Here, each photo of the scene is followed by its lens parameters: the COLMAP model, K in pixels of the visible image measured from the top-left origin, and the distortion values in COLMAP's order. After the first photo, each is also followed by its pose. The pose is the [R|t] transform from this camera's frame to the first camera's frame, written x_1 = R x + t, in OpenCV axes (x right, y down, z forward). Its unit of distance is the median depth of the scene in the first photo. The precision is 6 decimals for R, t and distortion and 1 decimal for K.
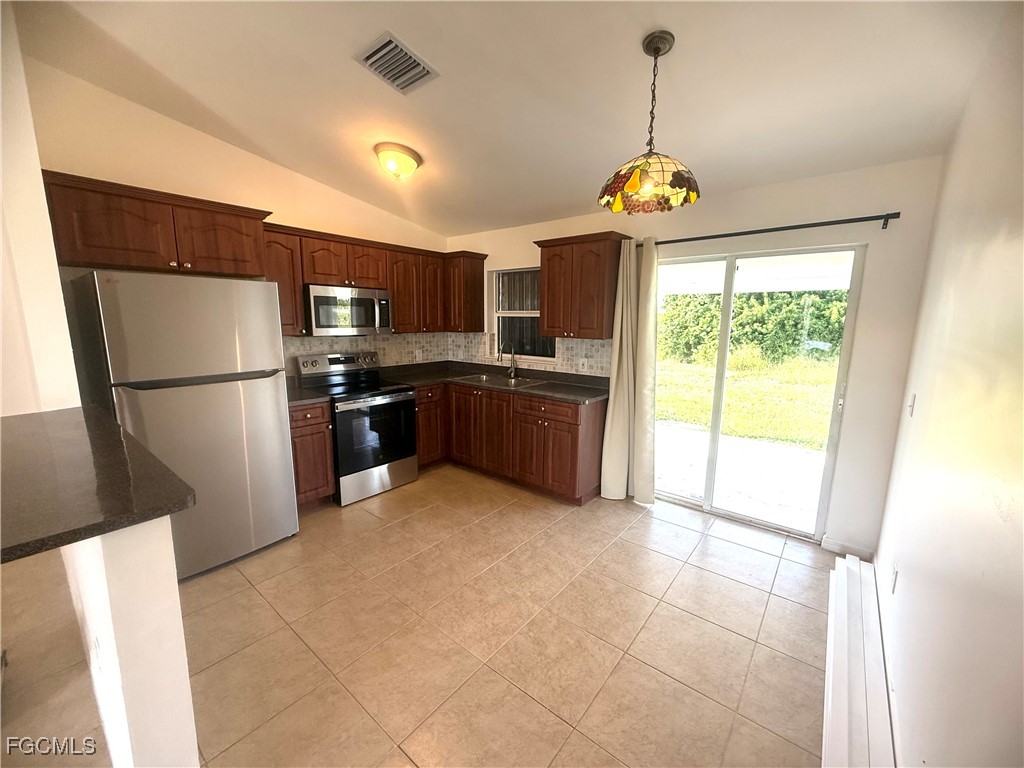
lens RADIAL K [[407.6, 0, 509.1], [0, 407.6, 384.0], [0, 0, 1]] dist [0.001551, -0.000006]
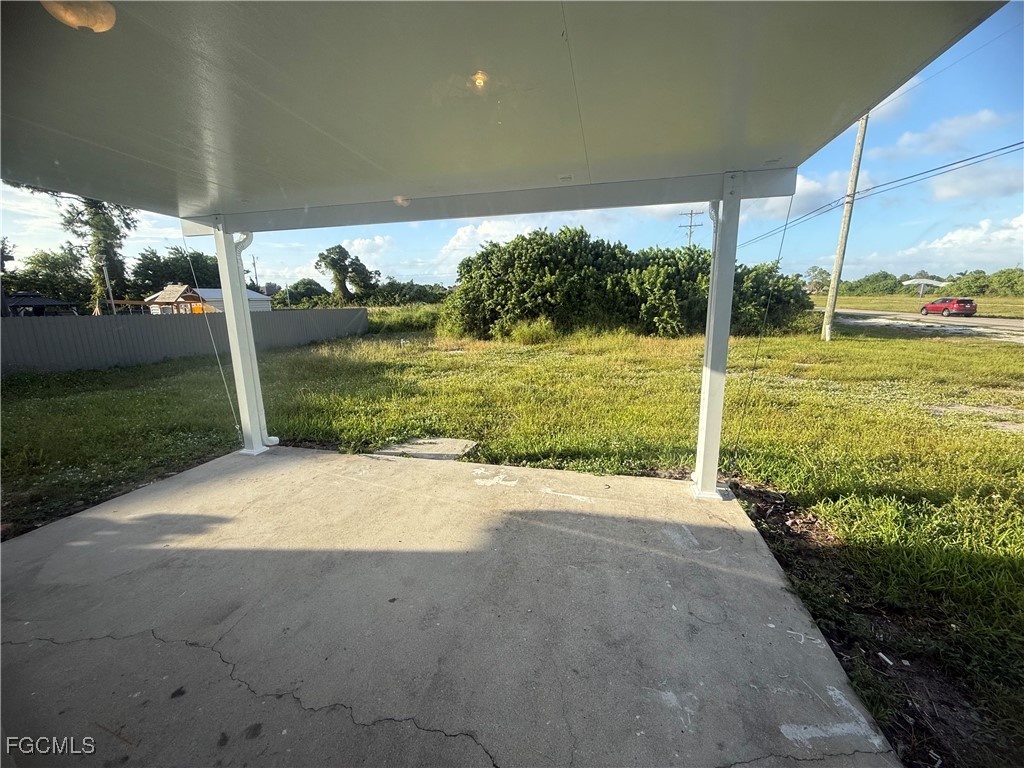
lens RADIAL K [[407.6, 0, 511.0], [0, 407.6, 382.2], [0, 0, 1]] dist [0.001551, -0.000006]
pose [[0.895813, -0.114498, 0.429430, 0.081671], [0.092552, 0.993121, 0.071724, -0.017347], [-0.434688, -0.024506, 0.900247, 0.144079]]
